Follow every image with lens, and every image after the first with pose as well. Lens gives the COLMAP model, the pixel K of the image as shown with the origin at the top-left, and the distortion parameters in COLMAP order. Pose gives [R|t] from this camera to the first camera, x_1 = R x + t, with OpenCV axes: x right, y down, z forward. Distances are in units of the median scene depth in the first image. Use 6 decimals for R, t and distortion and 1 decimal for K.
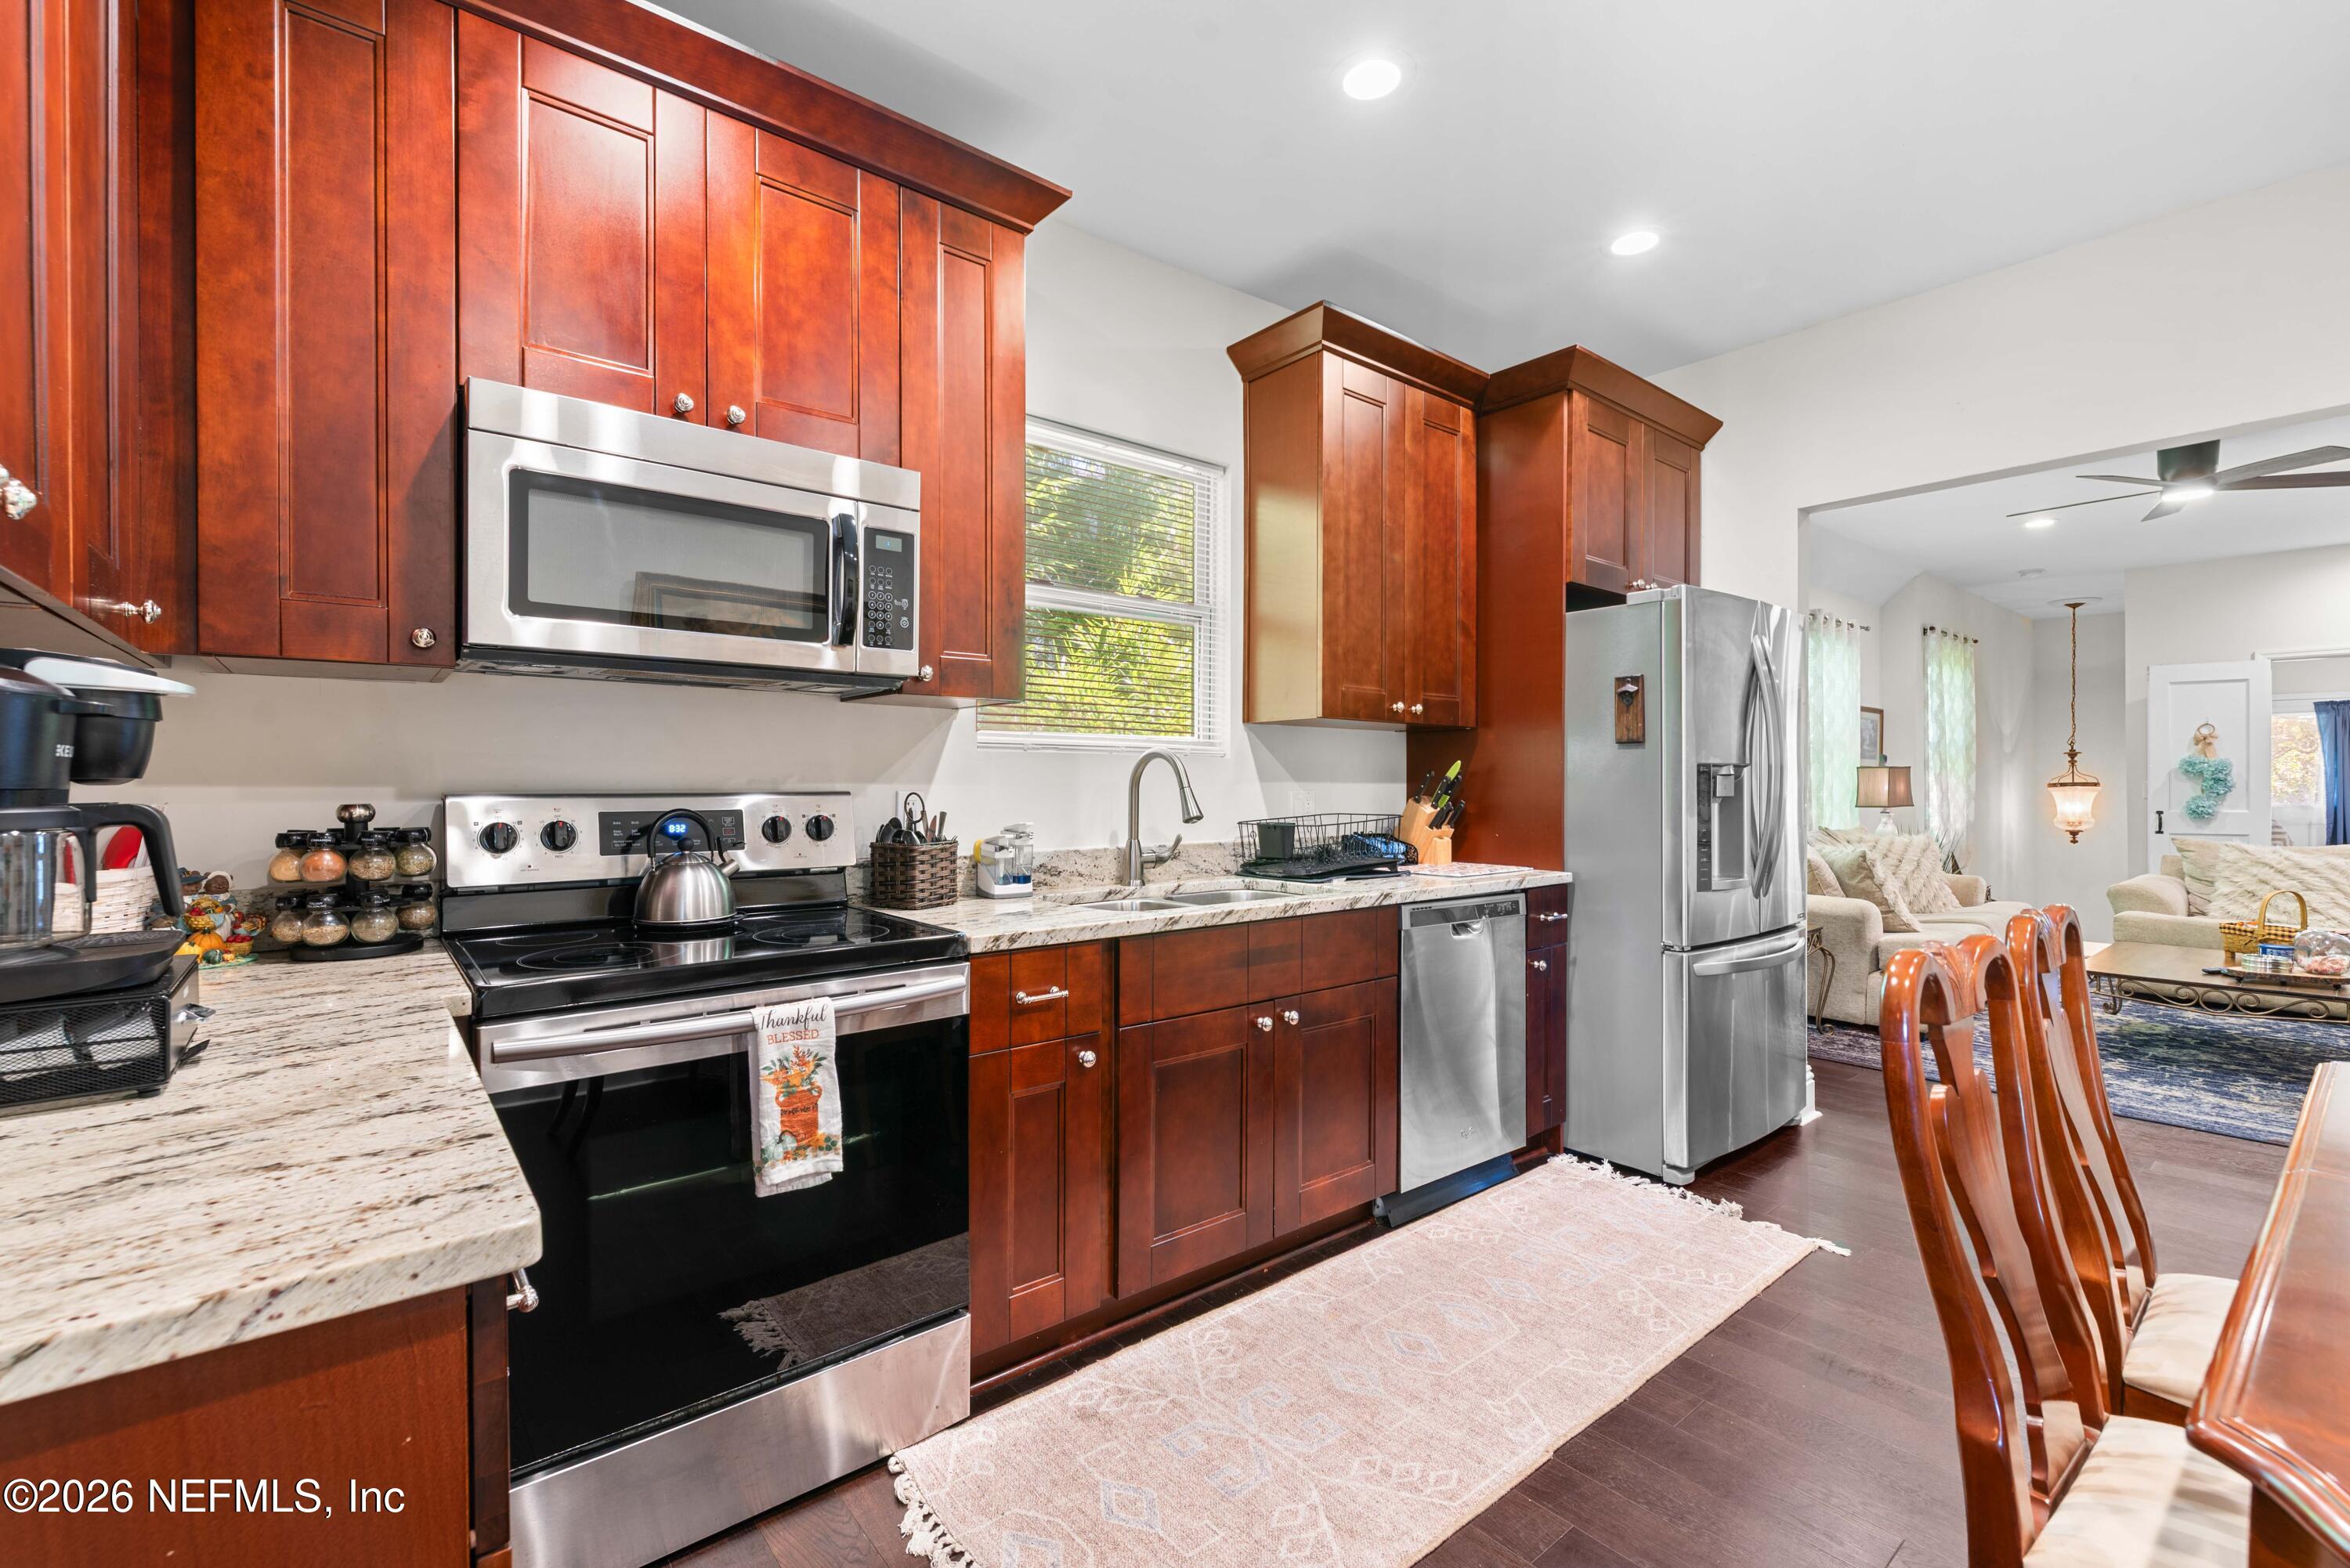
lens RADIAL K [[1004.9, 0, 1163.4], [0, 1004.9, 787.5], [0, 0, 1]] dist [0.002040, 0.000039]
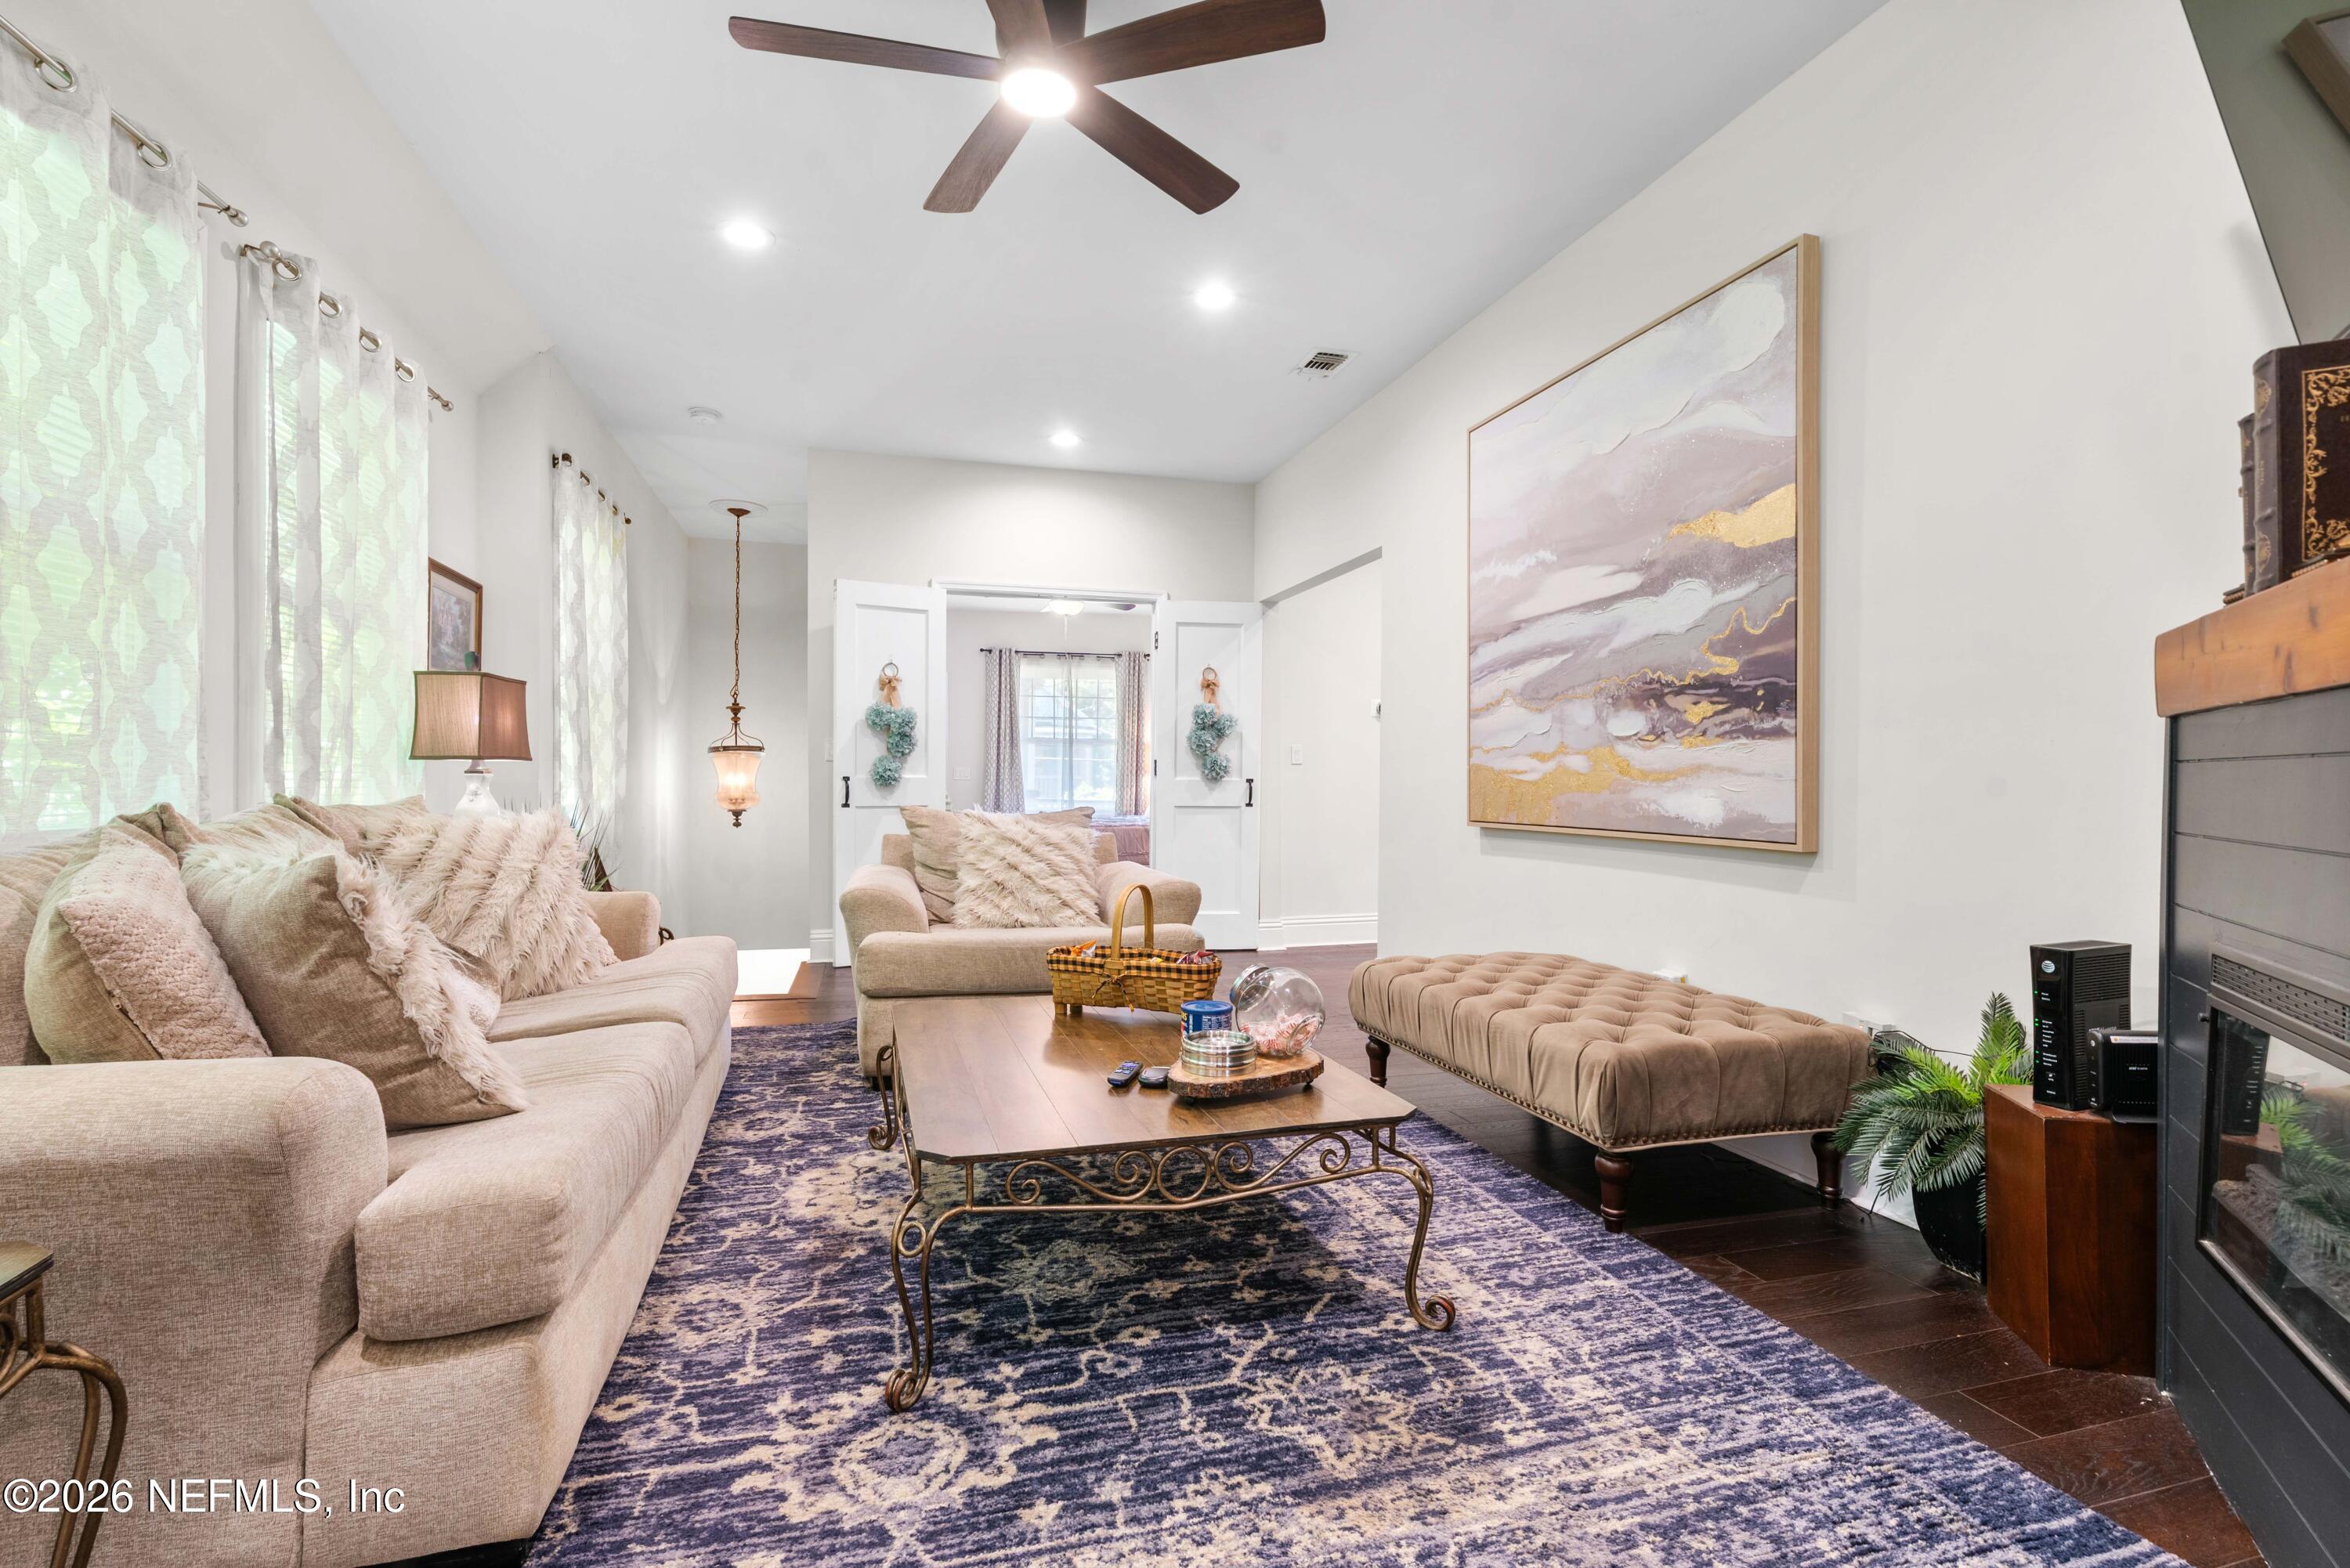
lens RADIAL K [[1068.7, 0, 1178.0], [0, 1068.7, 780.4], [0, 0, 1]] dist [0.001734, 0.000073]
pose [[0.389934, 0.005060, 0.920829, 0.372475], [-0.002312, 0.999987, -0.004516, 0.030262], [-0.920840, -0.000368, 0.389941, 0.484181]]
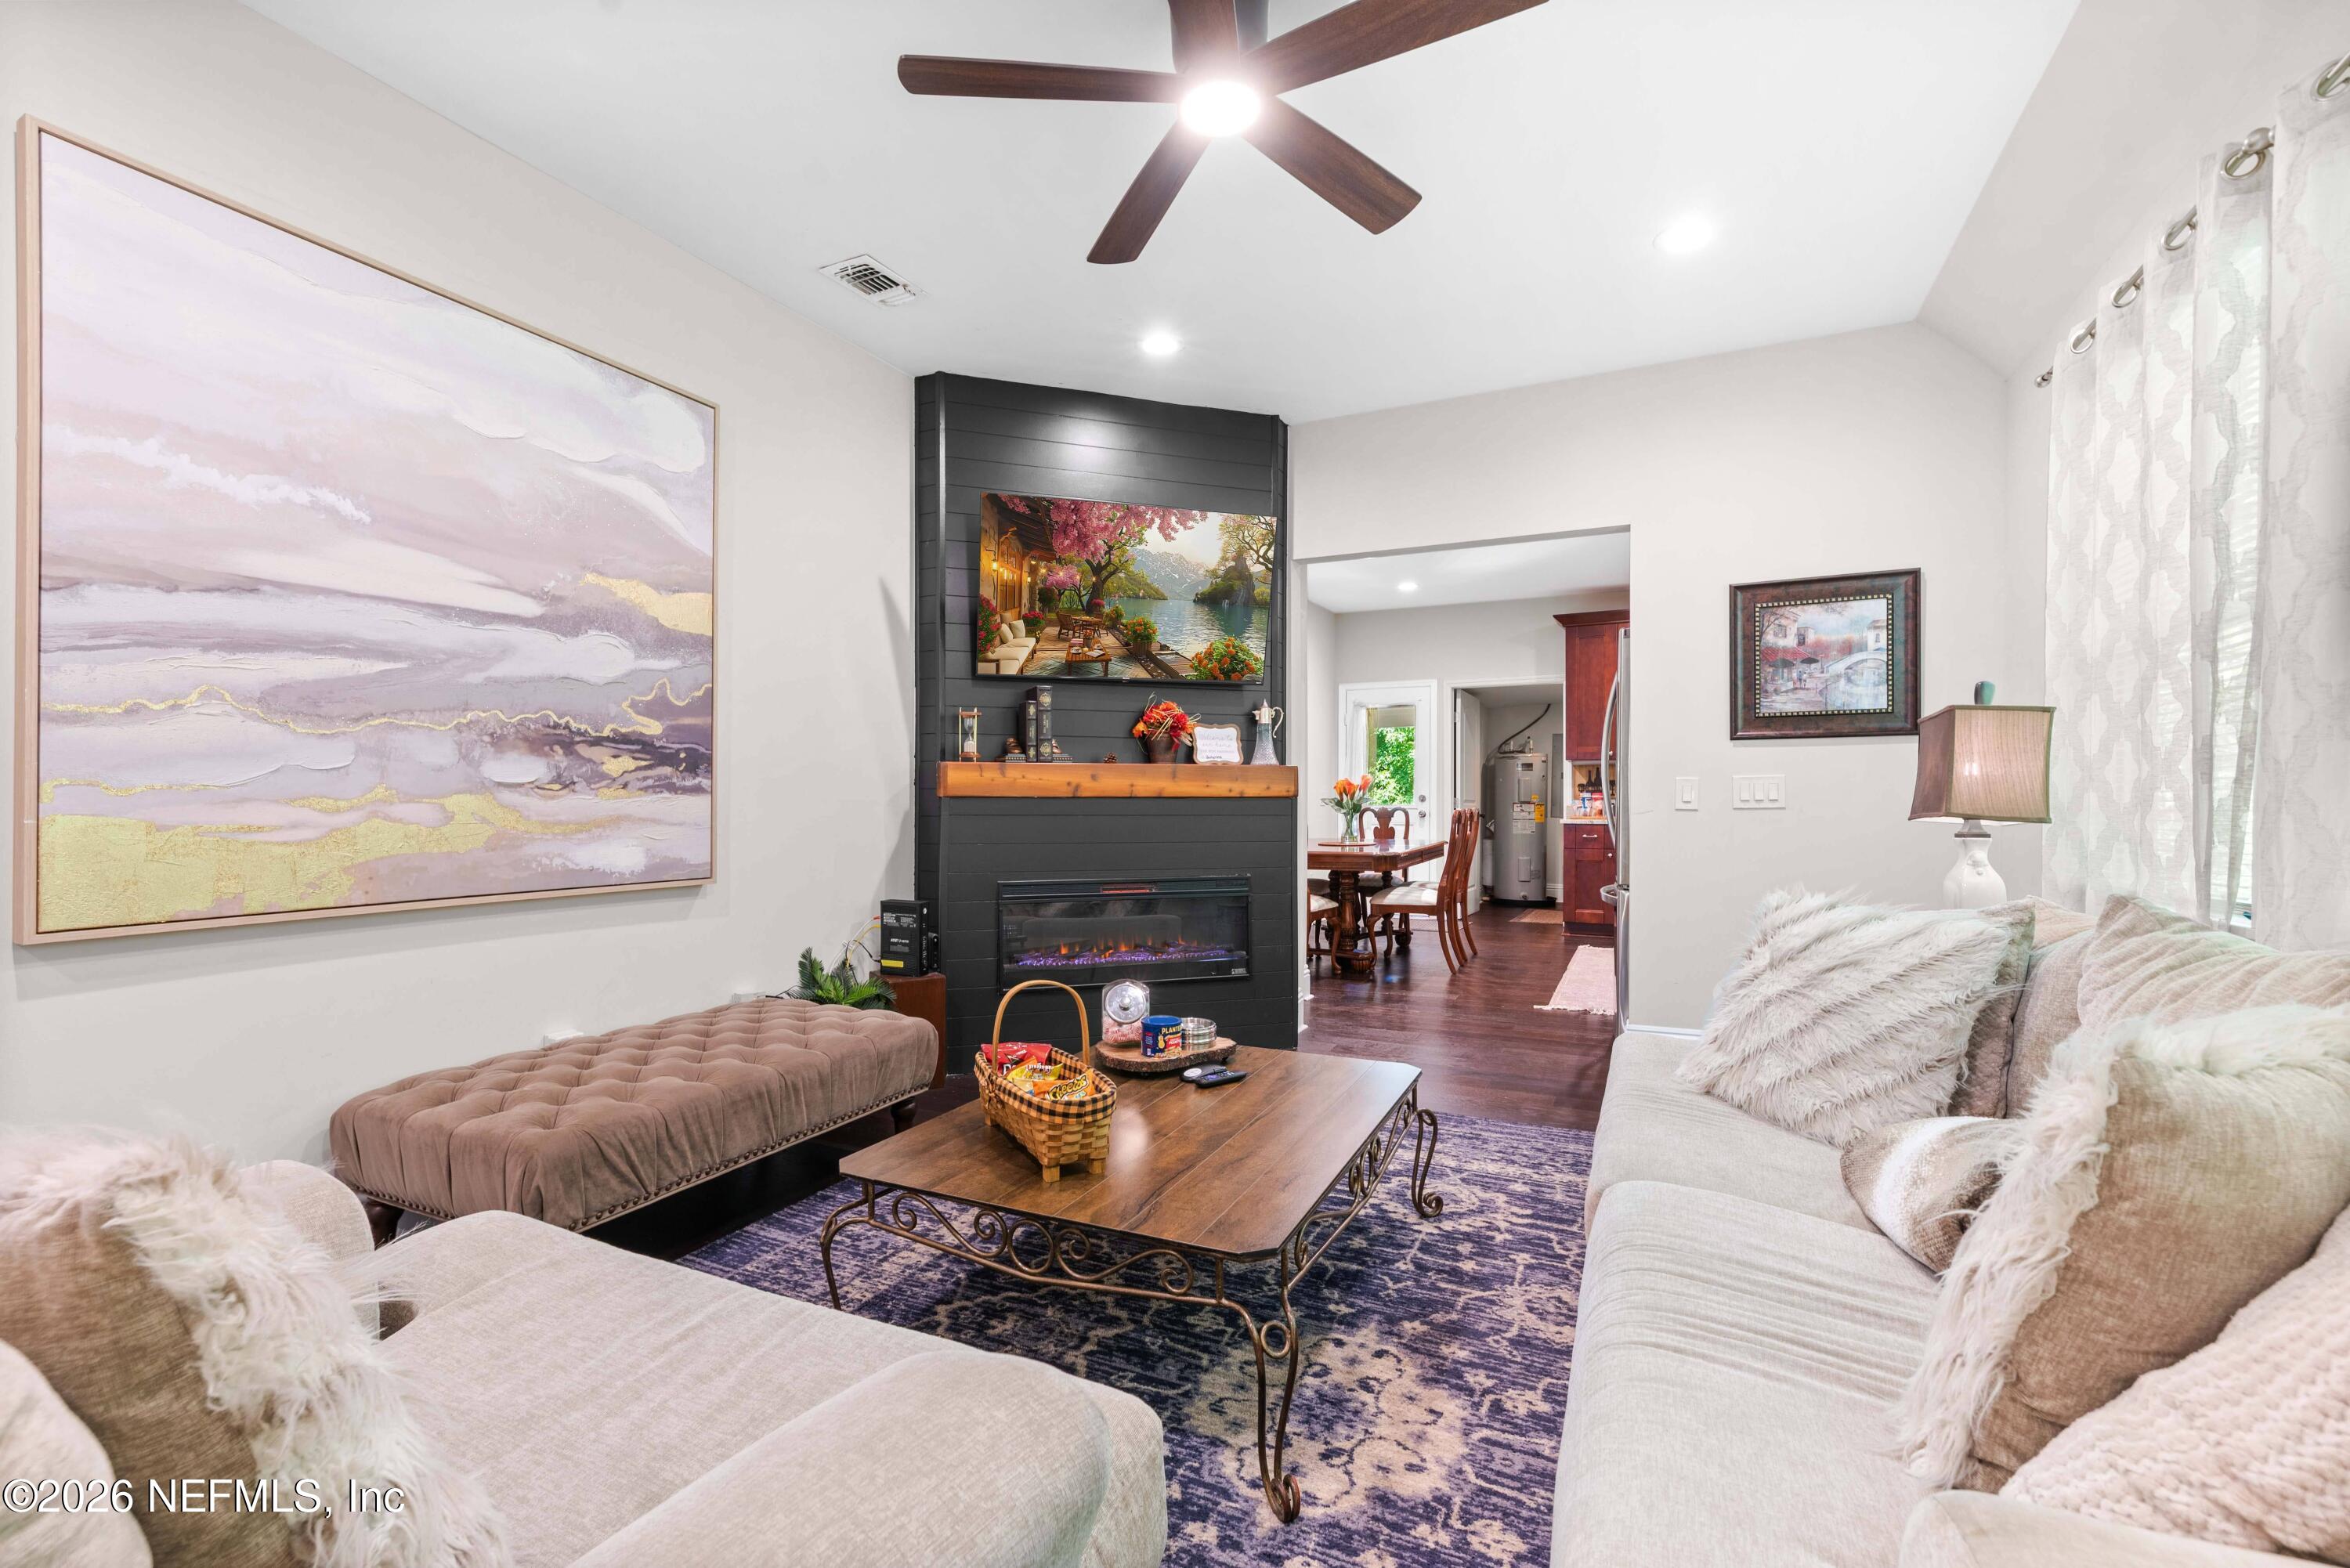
lens RADIAL K [[958.2, 0, 1165.4], [0, 958.2, 802.7], [0, 0, 1]] dist [0.000603, -0.000187]
pose [[-0.913888, 0.003109, -0.405953, 0.797399], [-0.000275, 0.999966, 0.008279, 0.012815], [0.405965, 0.007678, -0.913856, 0.911973]]
